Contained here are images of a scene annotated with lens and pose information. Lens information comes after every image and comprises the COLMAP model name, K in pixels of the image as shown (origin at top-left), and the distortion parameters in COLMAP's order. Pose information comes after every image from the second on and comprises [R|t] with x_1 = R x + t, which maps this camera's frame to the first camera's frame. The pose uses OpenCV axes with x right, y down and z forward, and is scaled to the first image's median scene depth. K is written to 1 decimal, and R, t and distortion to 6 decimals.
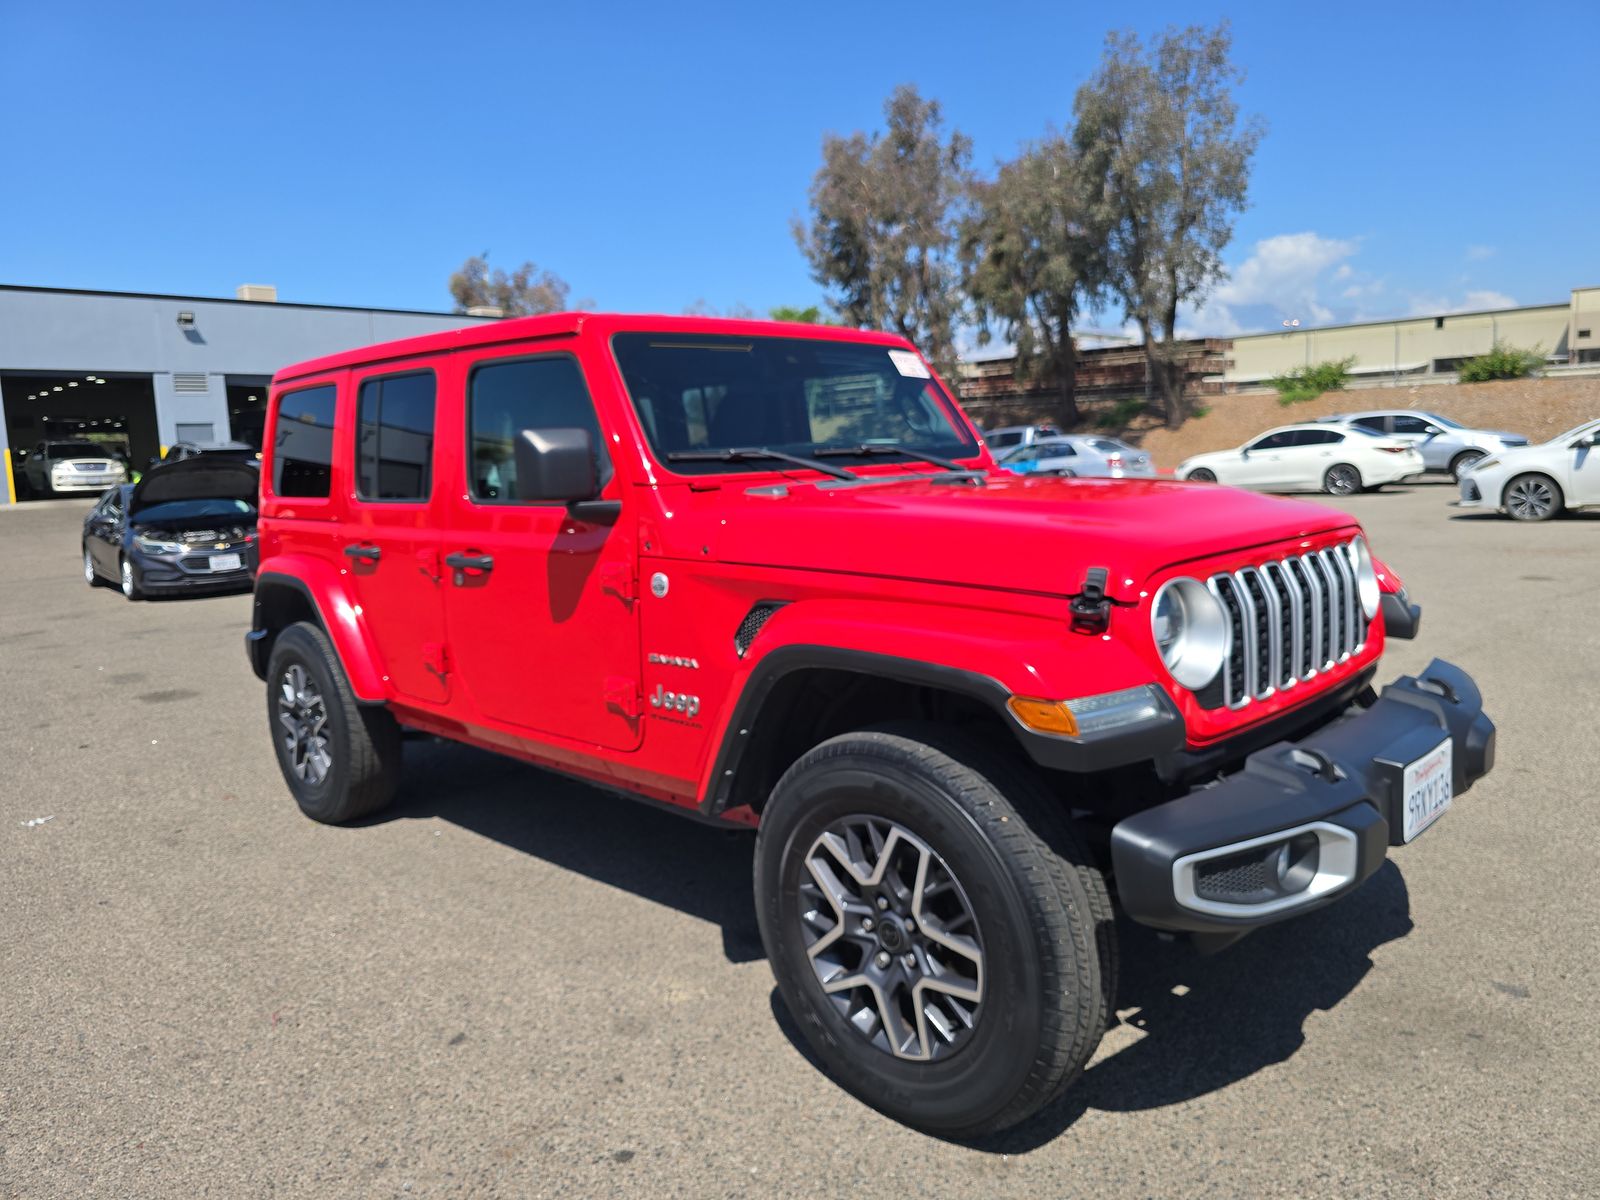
lens RADIAL K [[1077.1, 0, 800.0], [0, 1077.1, 600.0], [0, 0, 1]] dist [0.011316, -0.008350]
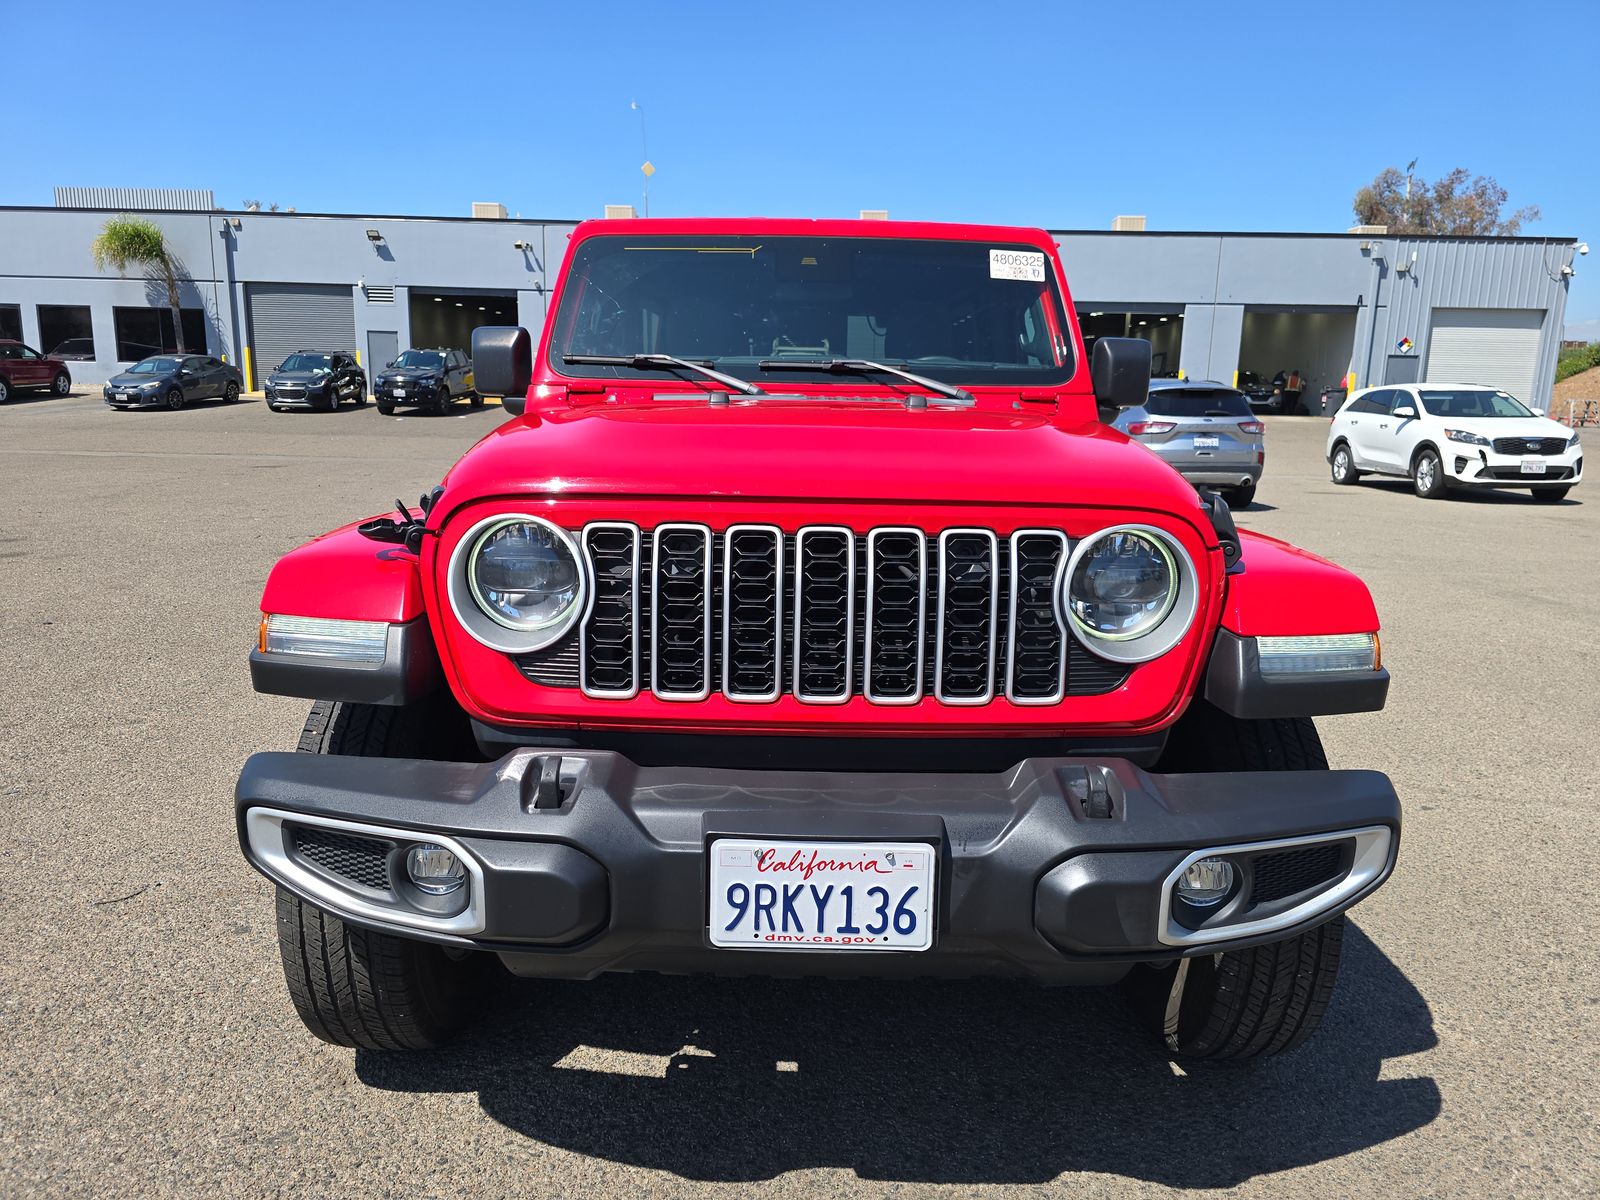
lens RADIAL K [[1077.1, 0, 800.0], [0, 1077.1, 600.0], [0, 0, 1]] dist [0.011316, -0.008350]
pose [[0.717196, 0.188060, -0.671017, 0.705912], [-0.144696, 0.982100, 0.120591, -0.056366], [0.681684, 0.010606, 0.731570, 0.371630]]
